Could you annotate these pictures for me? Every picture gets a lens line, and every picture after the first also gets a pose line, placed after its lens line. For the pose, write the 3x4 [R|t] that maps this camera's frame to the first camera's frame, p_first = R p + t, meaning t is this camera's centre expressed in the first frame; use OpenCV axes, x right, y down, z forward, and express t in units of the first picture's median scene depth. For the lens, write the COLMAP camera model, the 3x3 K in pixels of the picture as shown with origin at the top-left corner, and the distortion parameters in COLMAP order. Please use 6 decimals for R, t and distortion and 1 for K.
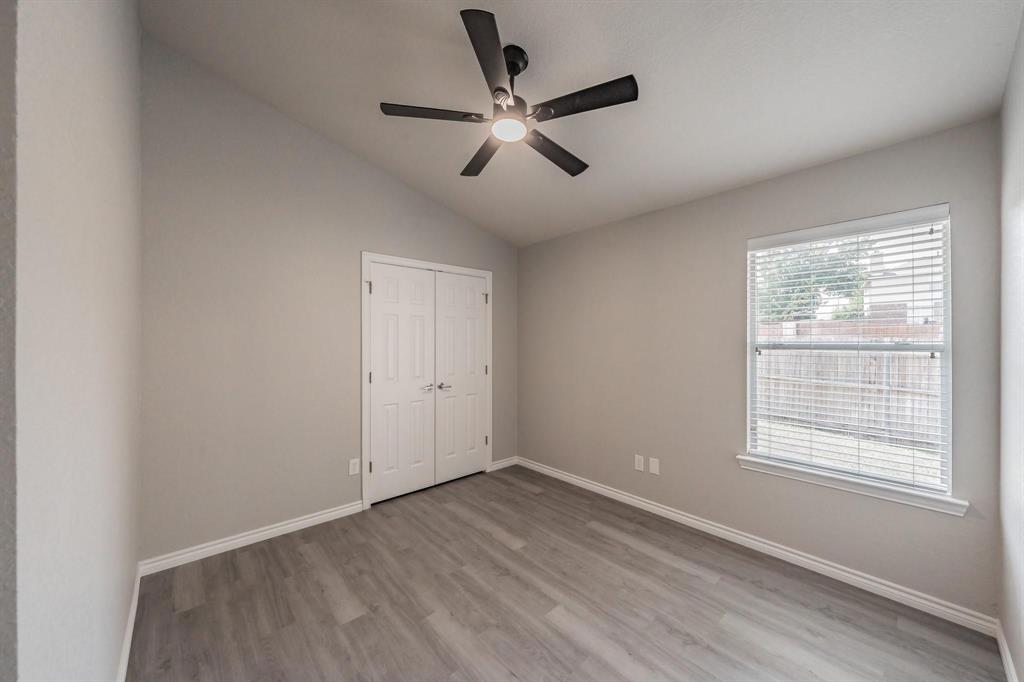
lens RADIAL K [[383.8, 0, 511.3], [0, 383.8, 343.7], [0, 0, 1]] dist [0.000626, 0.000074]
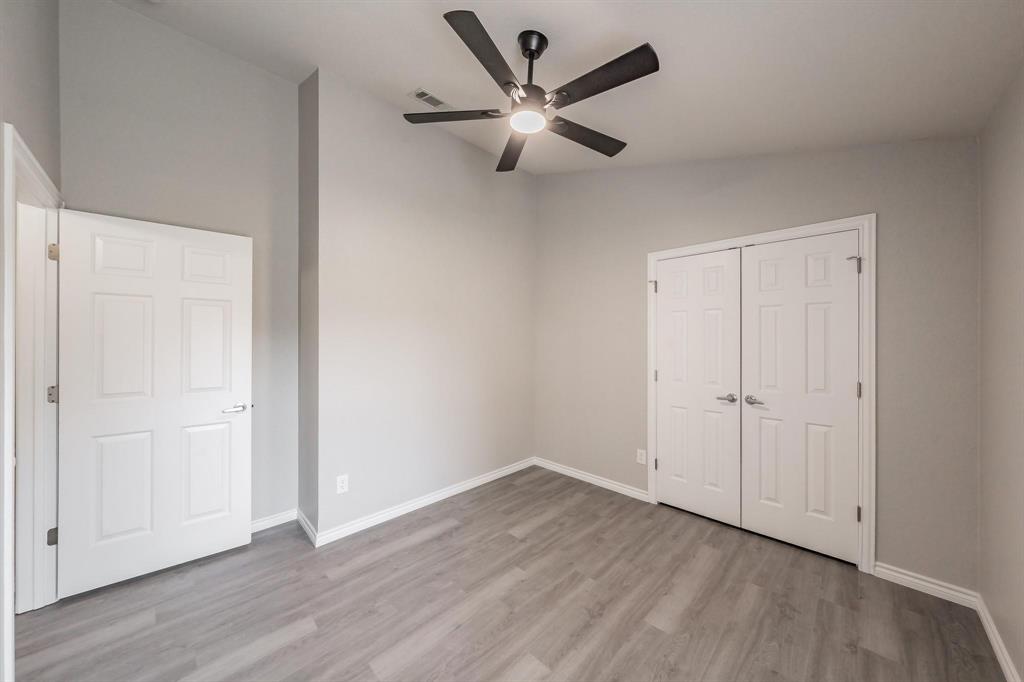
lens RADIAL K [[359.1, 0, 508.1], [0, 359.1, 342.5], [0, 0, 1]] dist [-0.000382, -0.000096]
pose [[0.031169, 0.008591, -0.999477, 0.608285], [-0.008258, 0.999931, 0.008337, -0.003848], [0.999480, 0.007994, 0.031238, 0.624469]]
